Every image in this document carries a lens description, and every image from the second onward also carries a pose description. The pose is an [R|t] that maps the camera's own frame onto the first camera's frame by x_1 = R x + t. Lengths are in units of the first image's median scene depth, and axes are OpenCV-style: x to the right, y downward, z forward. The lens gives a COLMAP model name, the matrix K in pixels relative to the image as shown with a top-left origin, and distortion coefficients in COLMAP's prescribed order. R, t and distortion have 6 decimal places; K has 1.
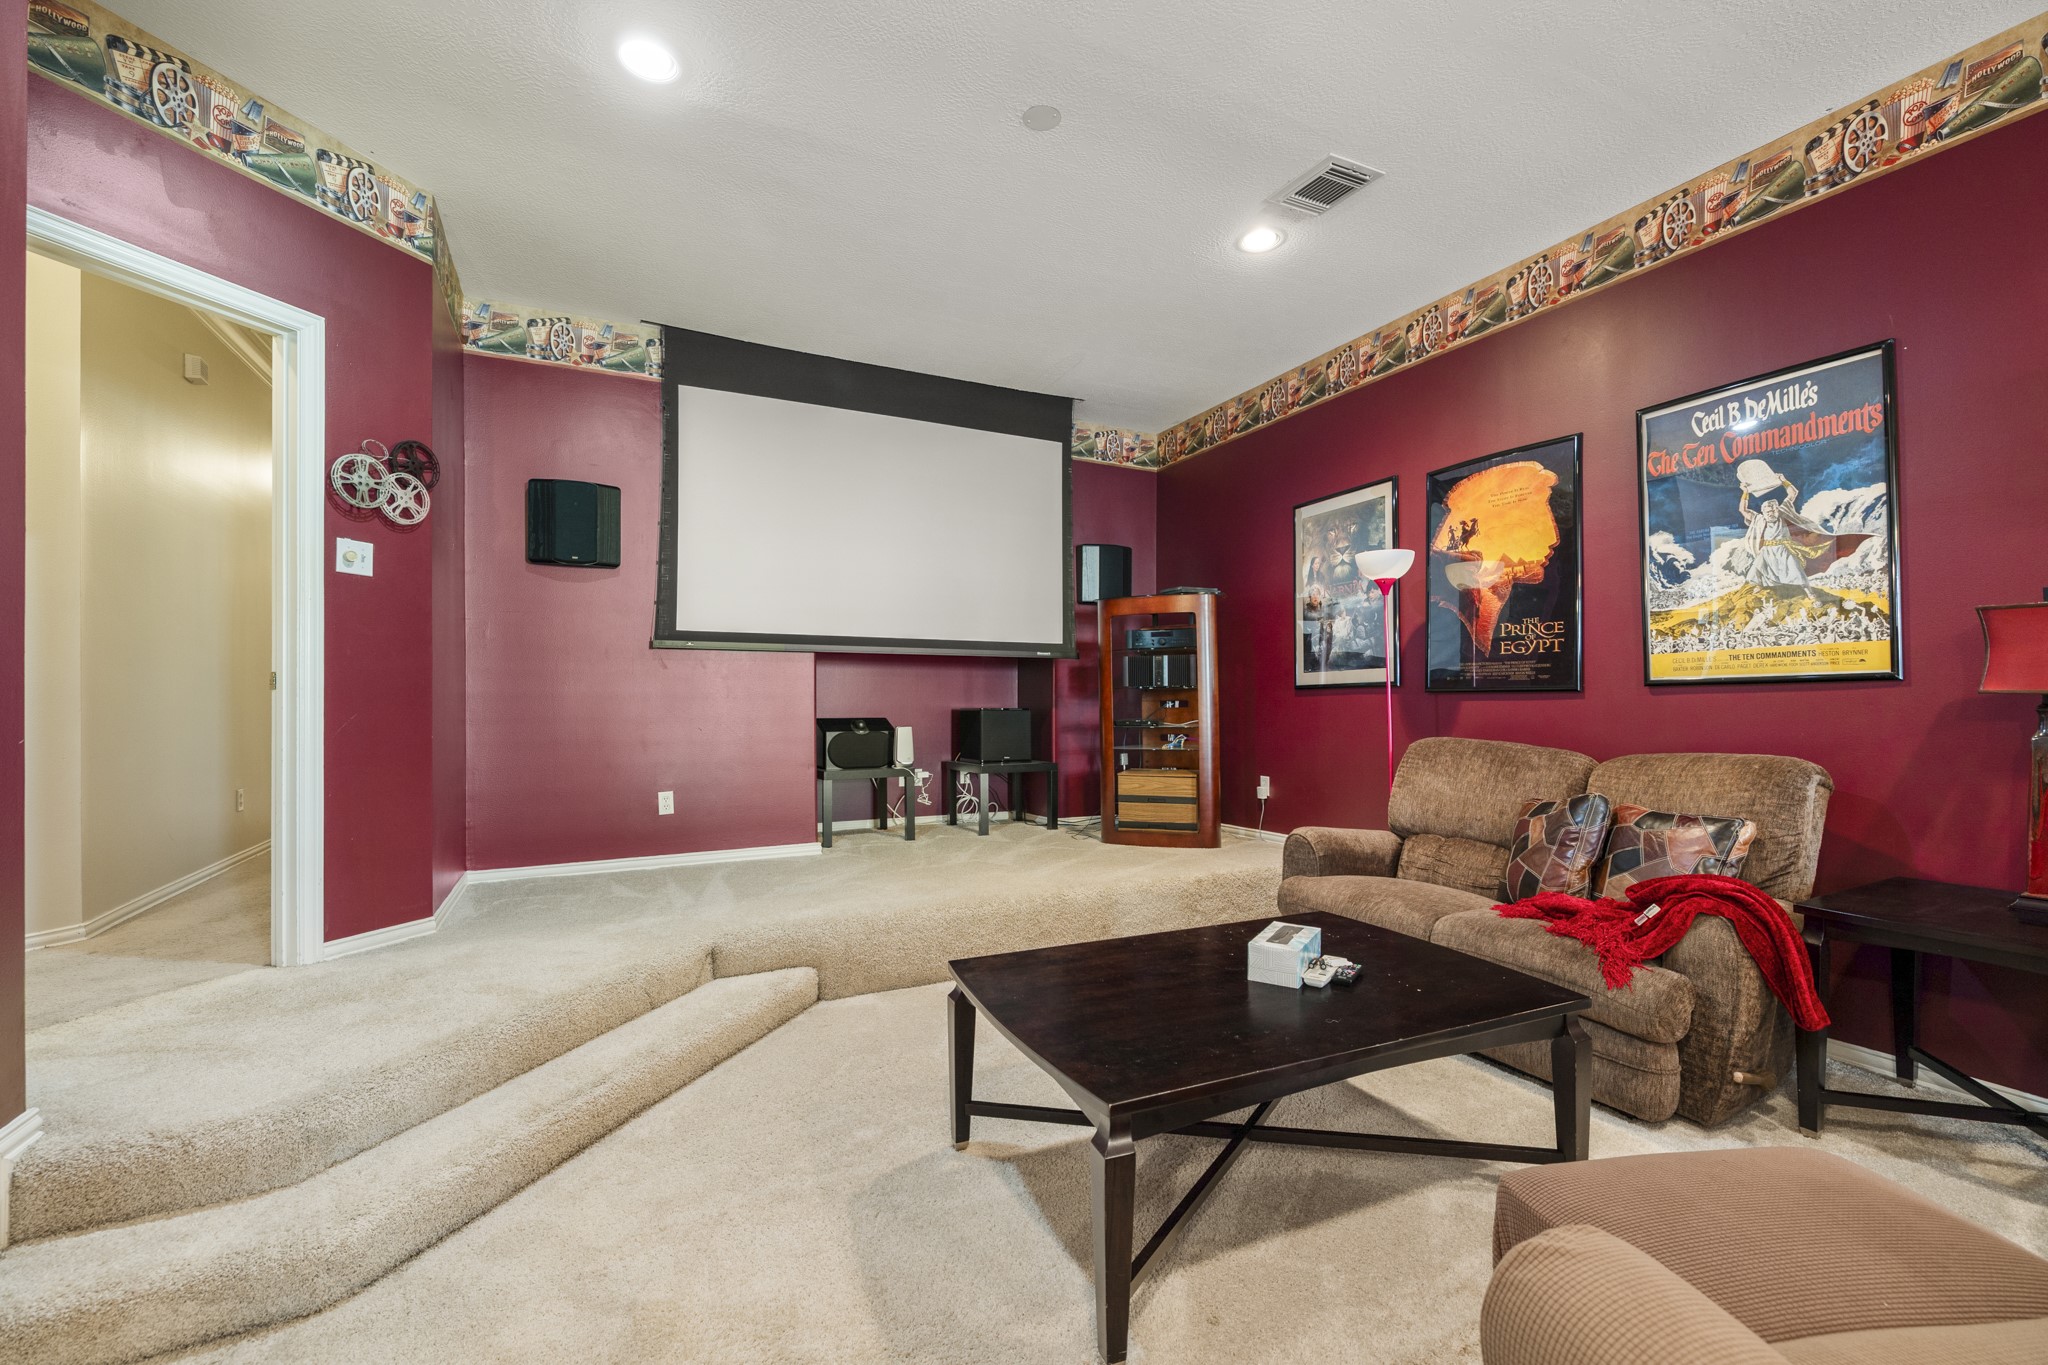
lens RADIAL K [[857.4, 0, 1030.4], [0, 857.4, 680.1], [0, 0, 1]] dist [-0.001559, -0.000154]
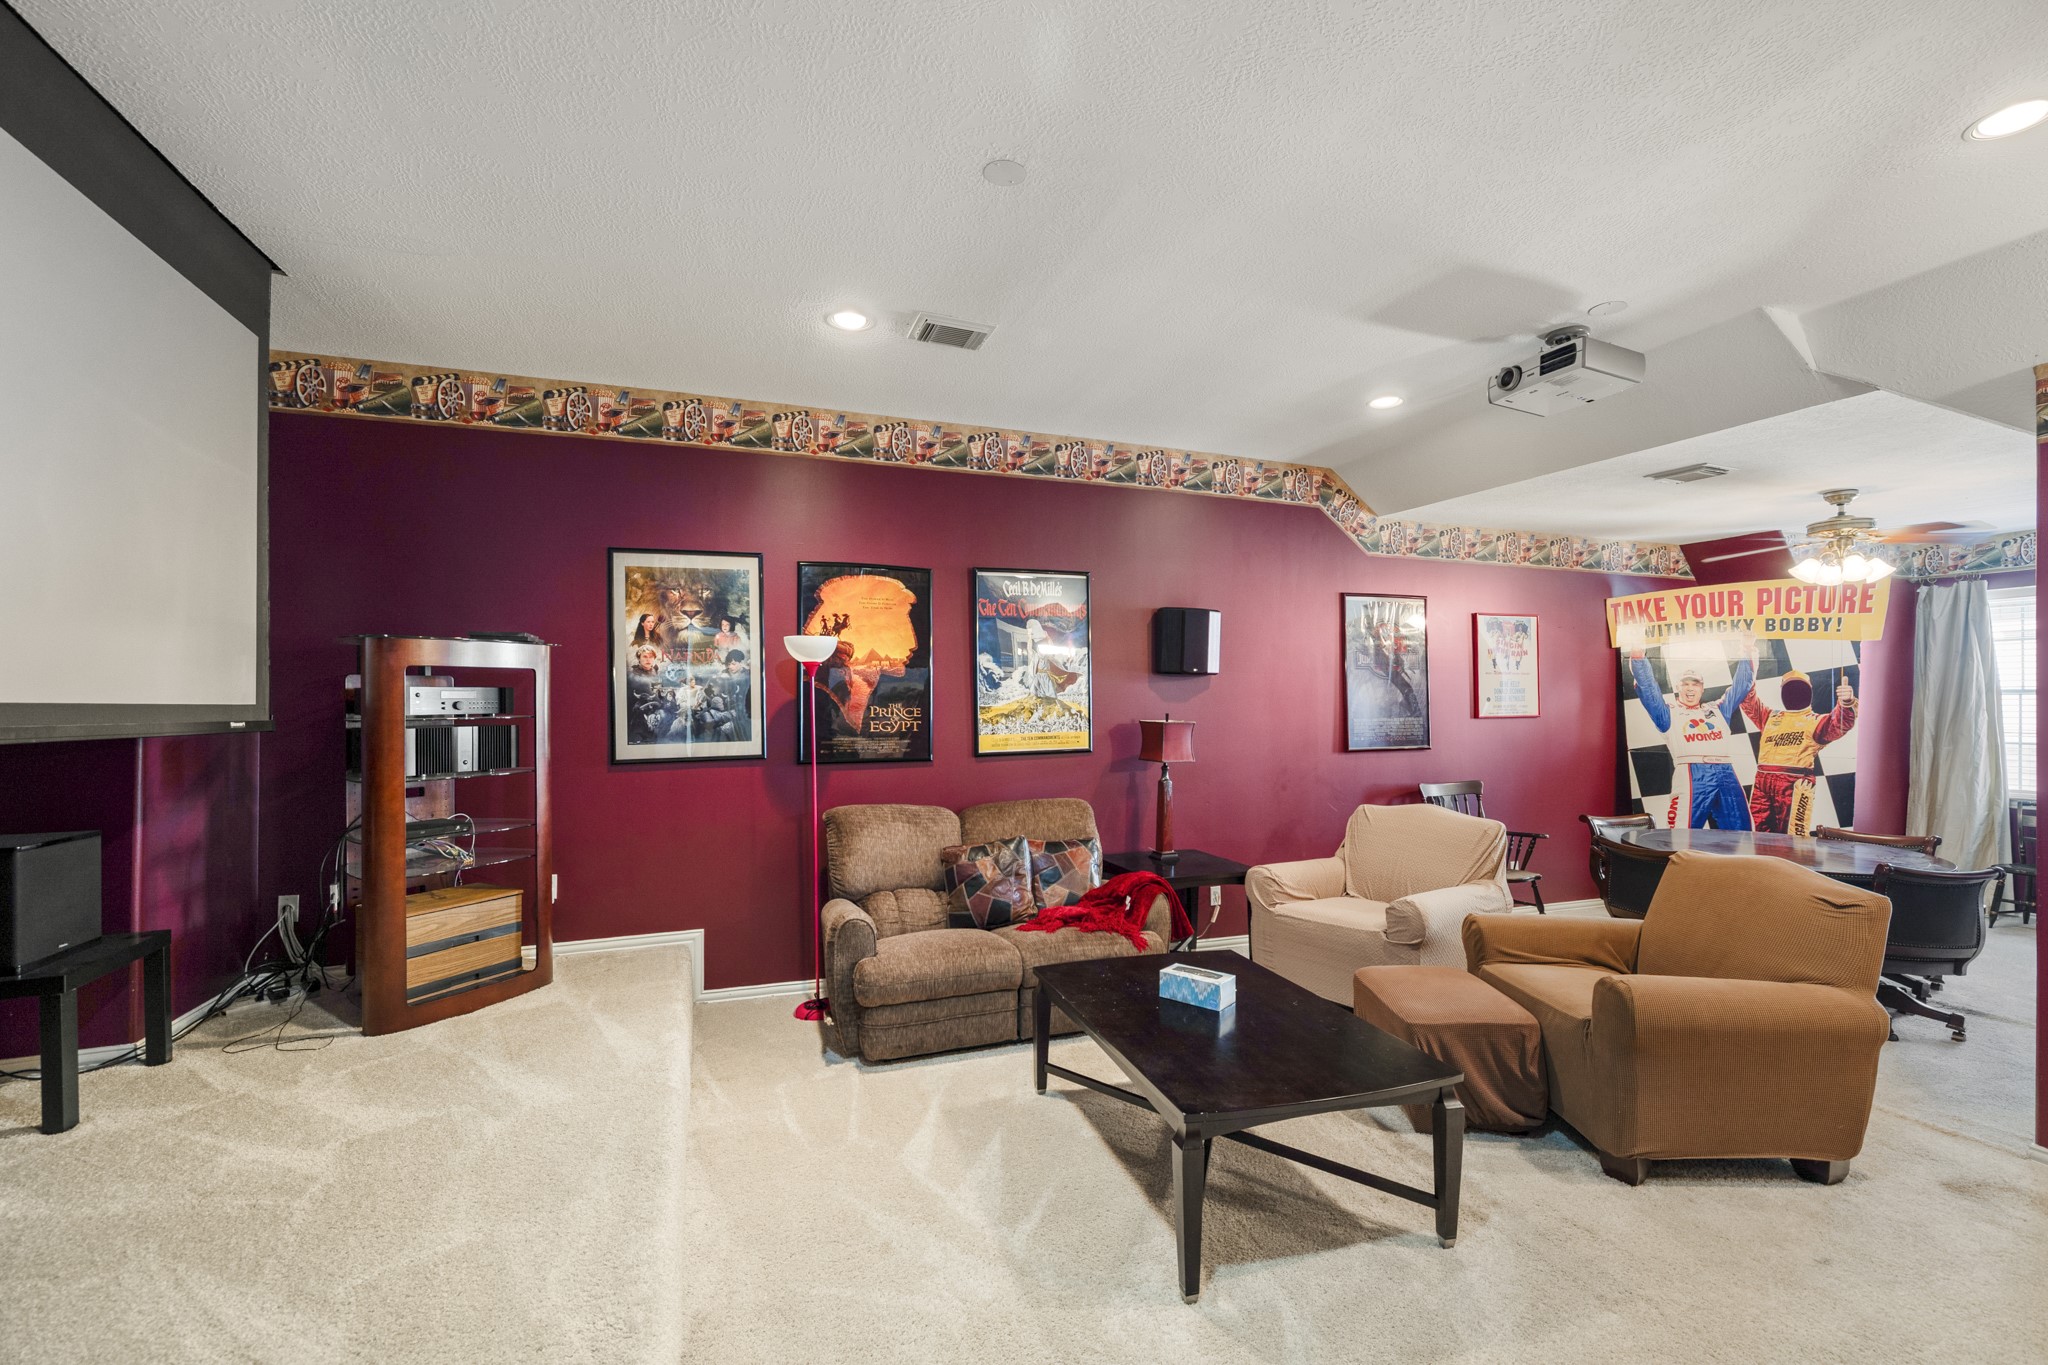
lens RADIAL K [[857.4, 0, 1031.5], [0, 857.4, 701.9], [0, 0, 1]] dist [-0.001559, -0.000154]
pose [[0.121822, 0.001183, 0.992551, -0.639502], [-0.019580, 0.999808, 0.001212, -0.079405], [-0.992359, -0.019582, 0.121821, 0.637734]]
